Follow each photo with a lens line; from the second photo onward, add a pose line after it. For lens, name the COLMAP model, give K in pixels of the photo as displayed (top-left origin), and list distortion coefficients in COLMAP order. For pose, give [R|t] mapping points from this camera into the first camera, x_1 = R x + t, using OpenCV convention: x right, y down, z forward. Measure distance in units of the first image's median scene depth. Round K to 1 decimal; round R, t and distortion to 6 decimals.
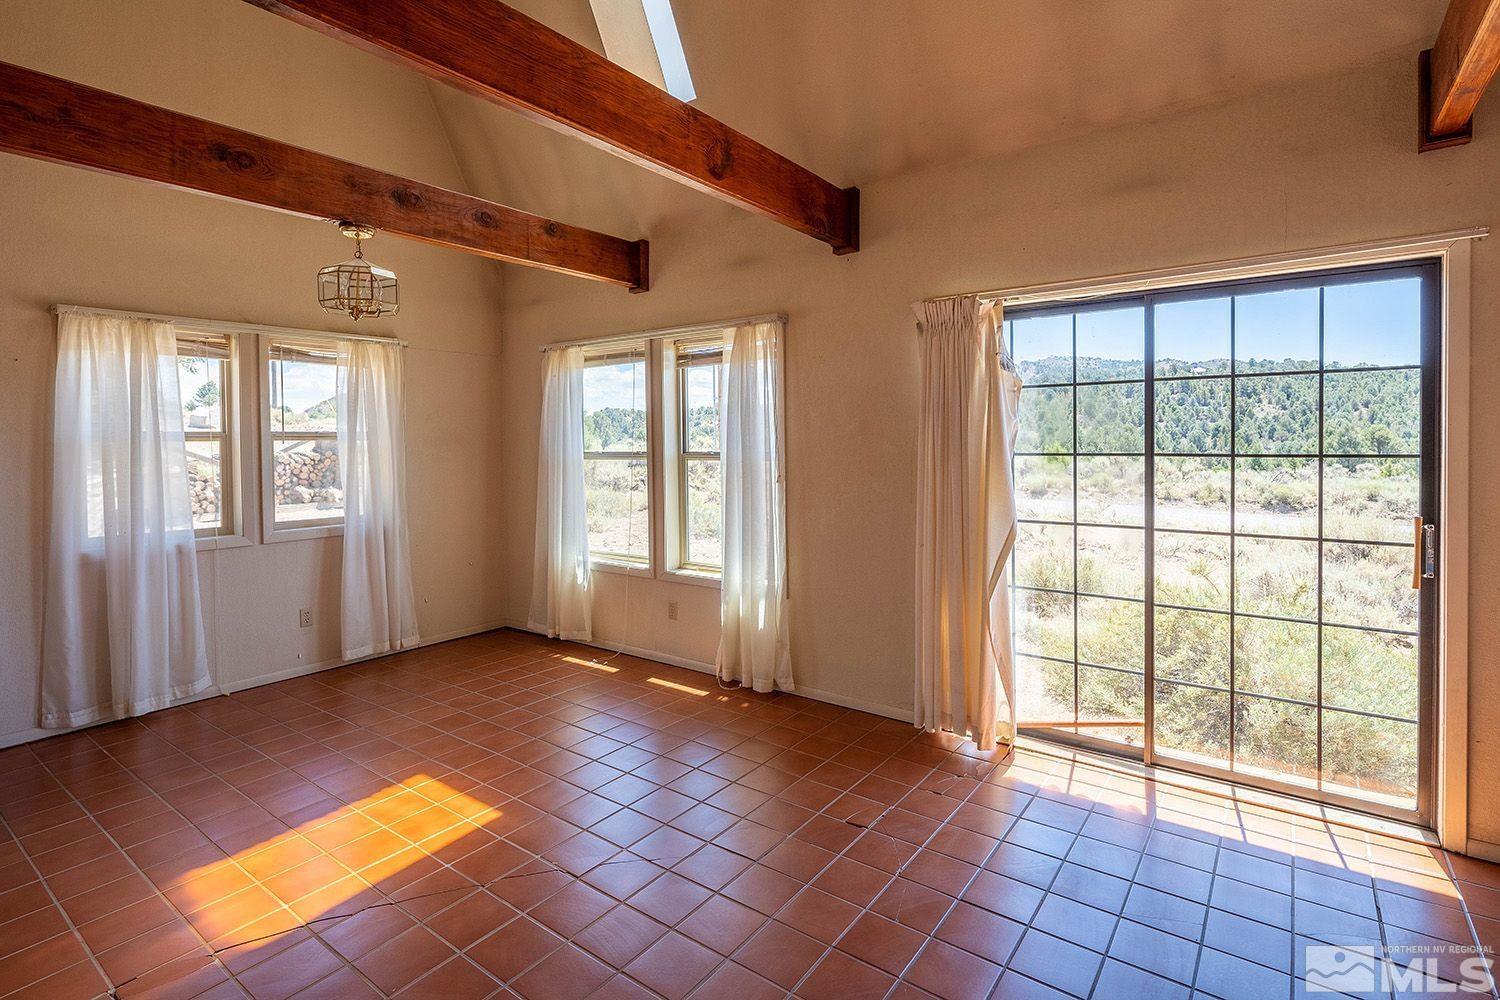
lens RADIAL K [[737.9, 0, 748.4], [0, 737.9, 451.9], [0, 0, 1]] dist [0.001162, -0.000484]
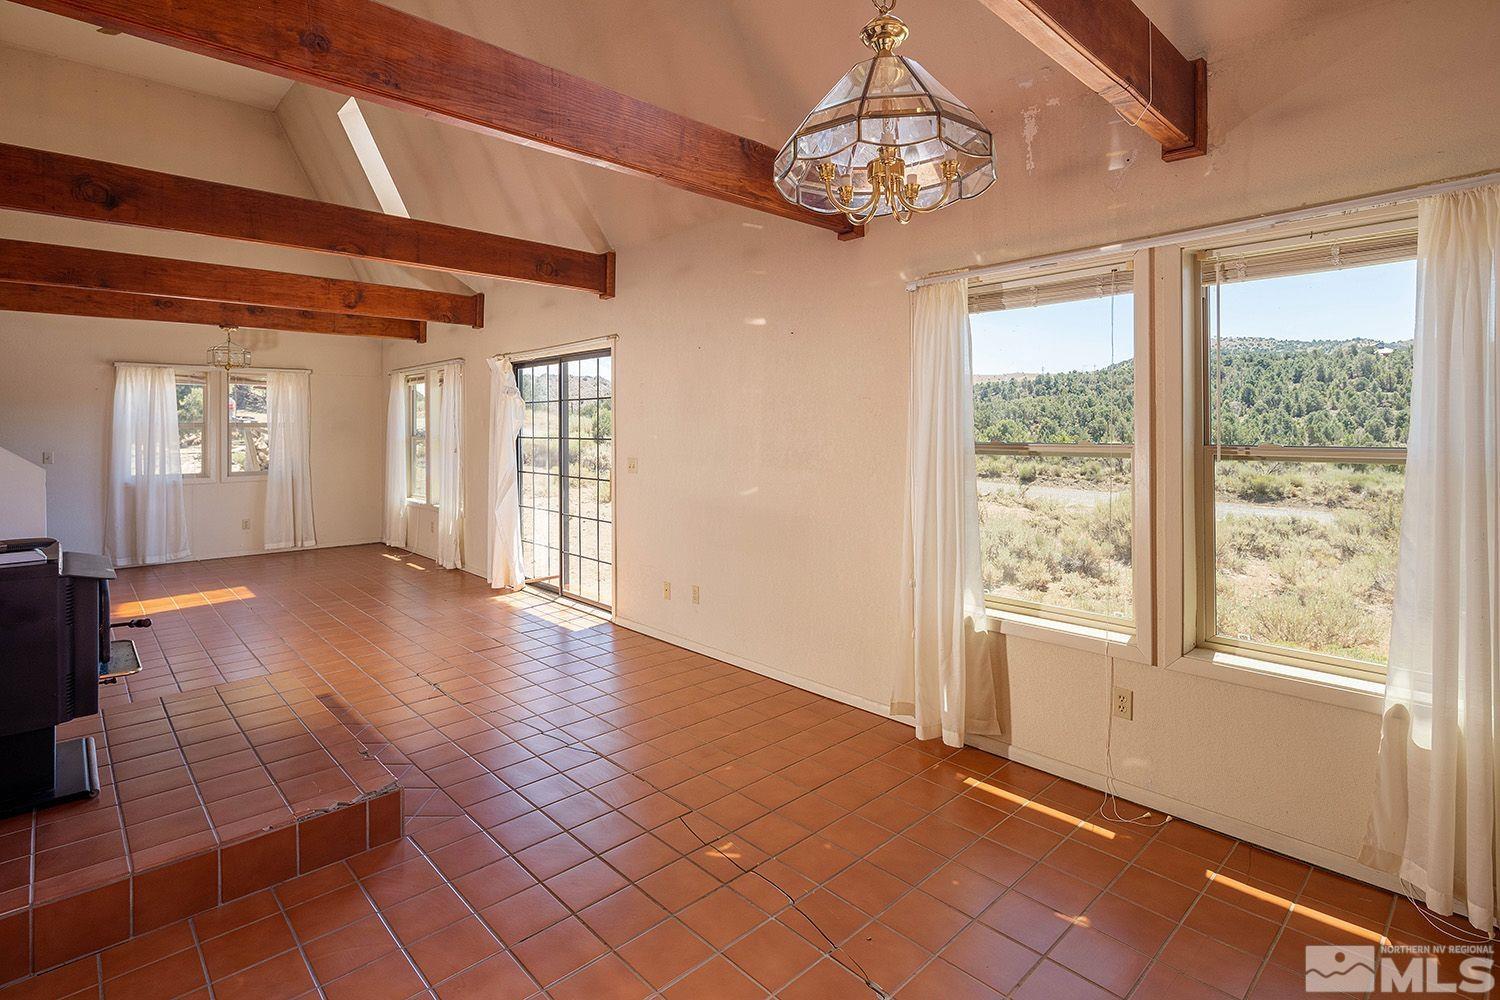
lens RADIAL K [[737.9, 0, 741.9], [0, 737.9, 428.4], [0, 0, 1]] dist [0.001162, -0.000484]
pose [[0.984765, 0.005554, -0.173800, 0.966878], [-0.008003, 0.999878, -0.013397, 0.000740], [0.173704, 0.014584, 0.984690, -0.613468]]
